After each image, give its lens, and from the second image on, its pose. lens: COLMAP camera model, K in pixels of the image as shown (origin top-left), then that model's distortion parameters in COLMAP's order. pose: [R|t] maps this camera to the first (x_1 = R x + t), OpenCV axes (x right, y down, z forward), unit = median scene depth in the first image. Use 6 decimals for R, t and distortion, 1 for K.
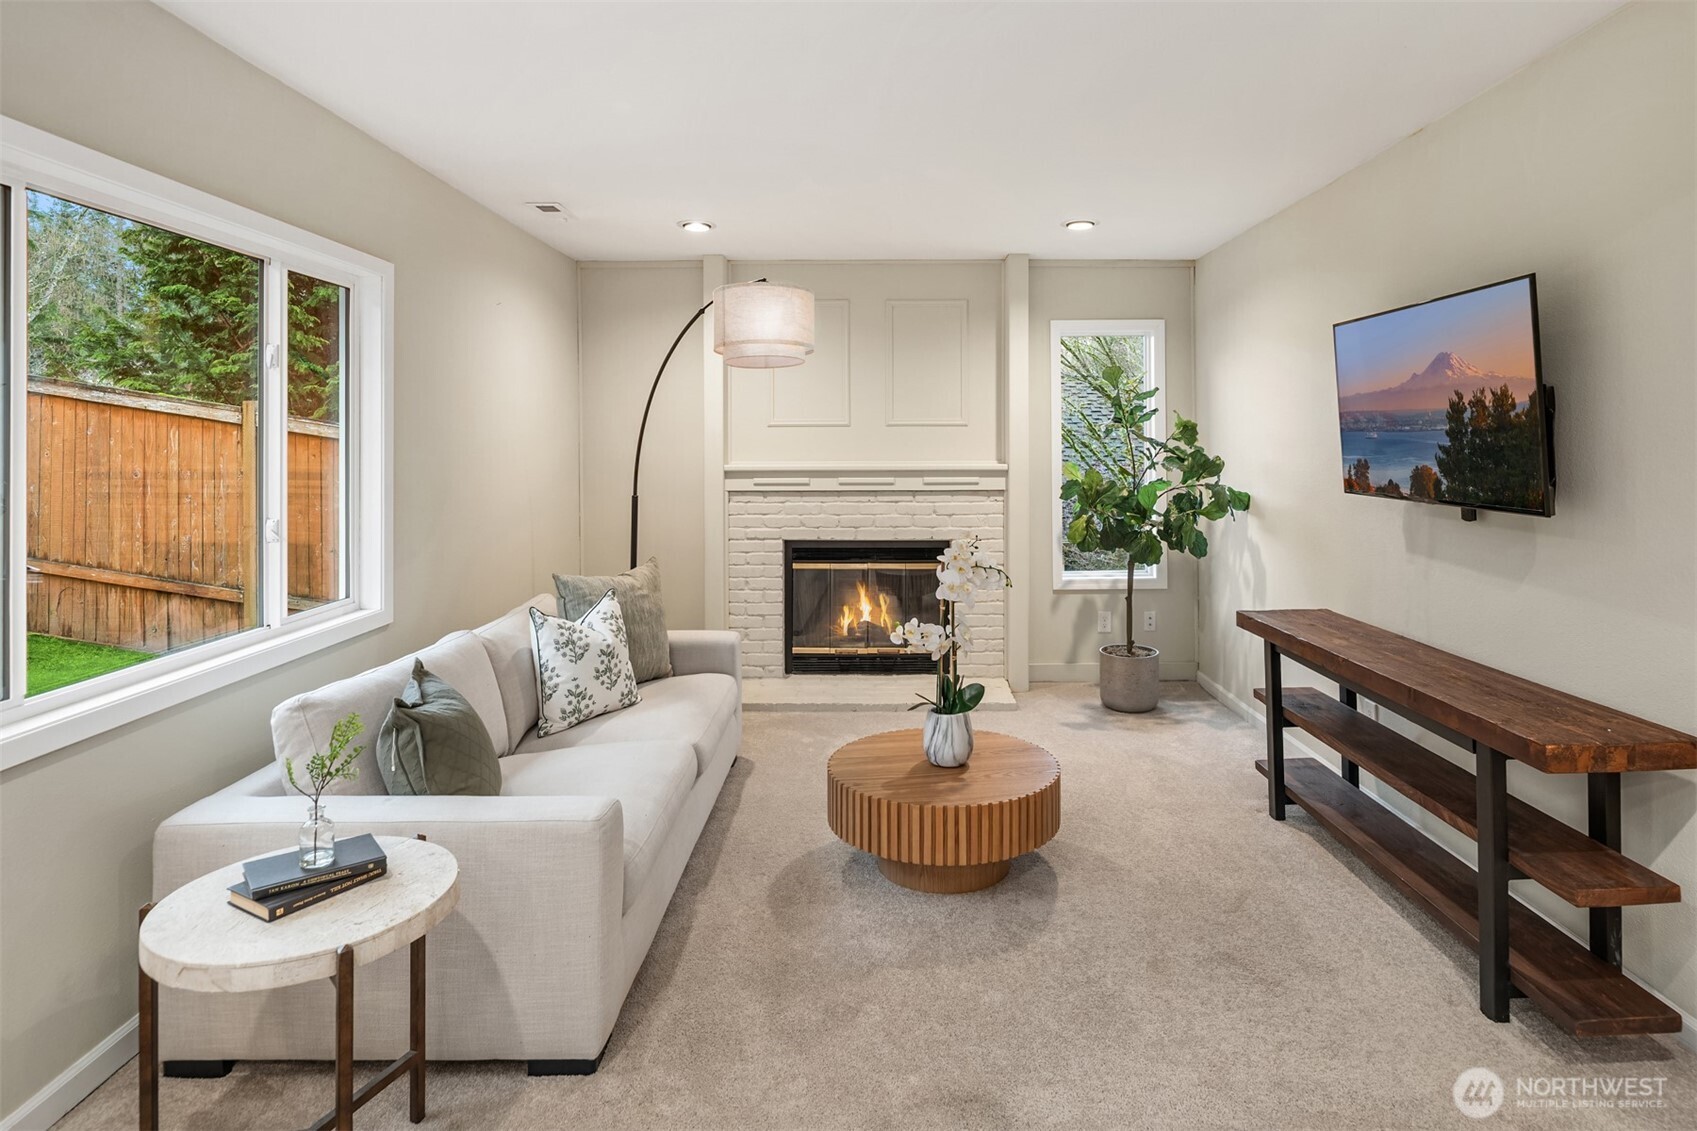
lens RADIAL K [[974.8, 0, 847.1], [0, 974.8, 442.6], [0, 0, 1]] dist [-0.003005, 0.001106]
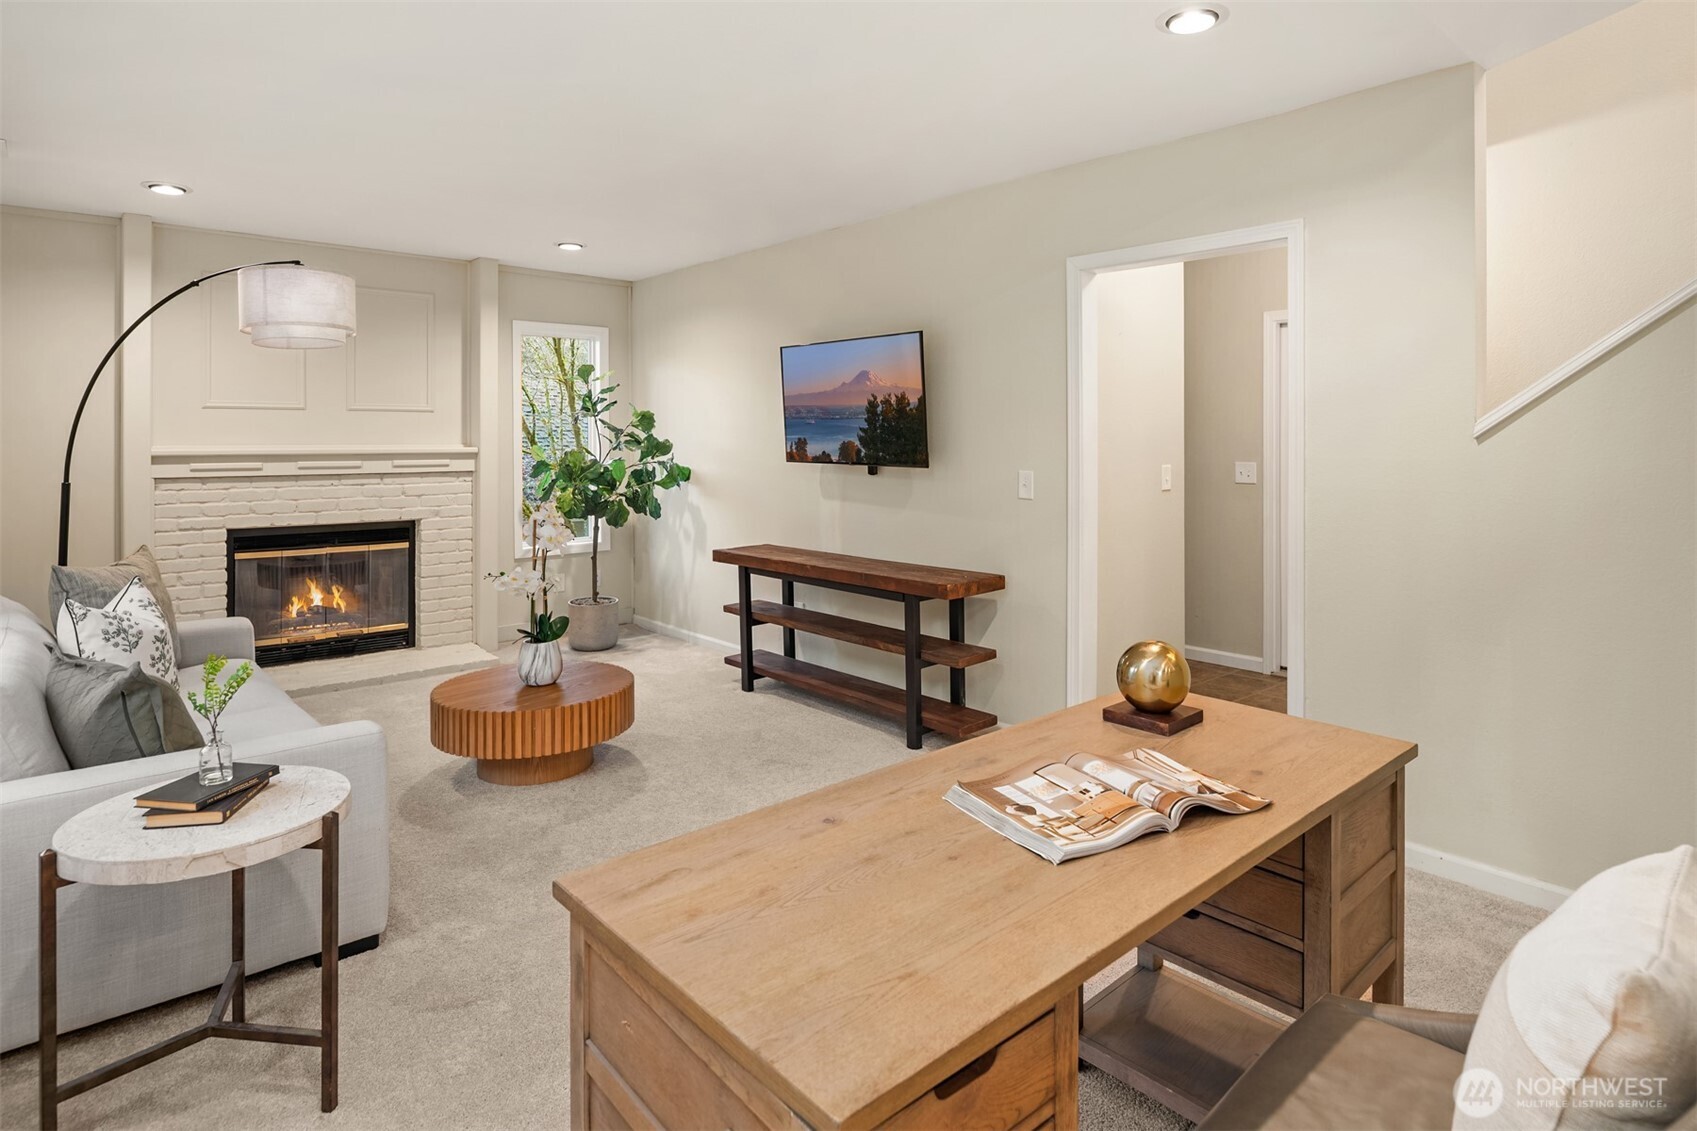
lens RADIAL K [[974.8, 0, 847.1], [0, 974.8, 442.6], [0, 0, 1]] dist [-0.003005, 0.001106]
pose [[0.754328, 0.002034, 0.656495, -0.363441], [-0.004646, 0.999987, 0.002240, 0.018421], [-0.656481, -0.004740, 0.754327, -0.156842]]
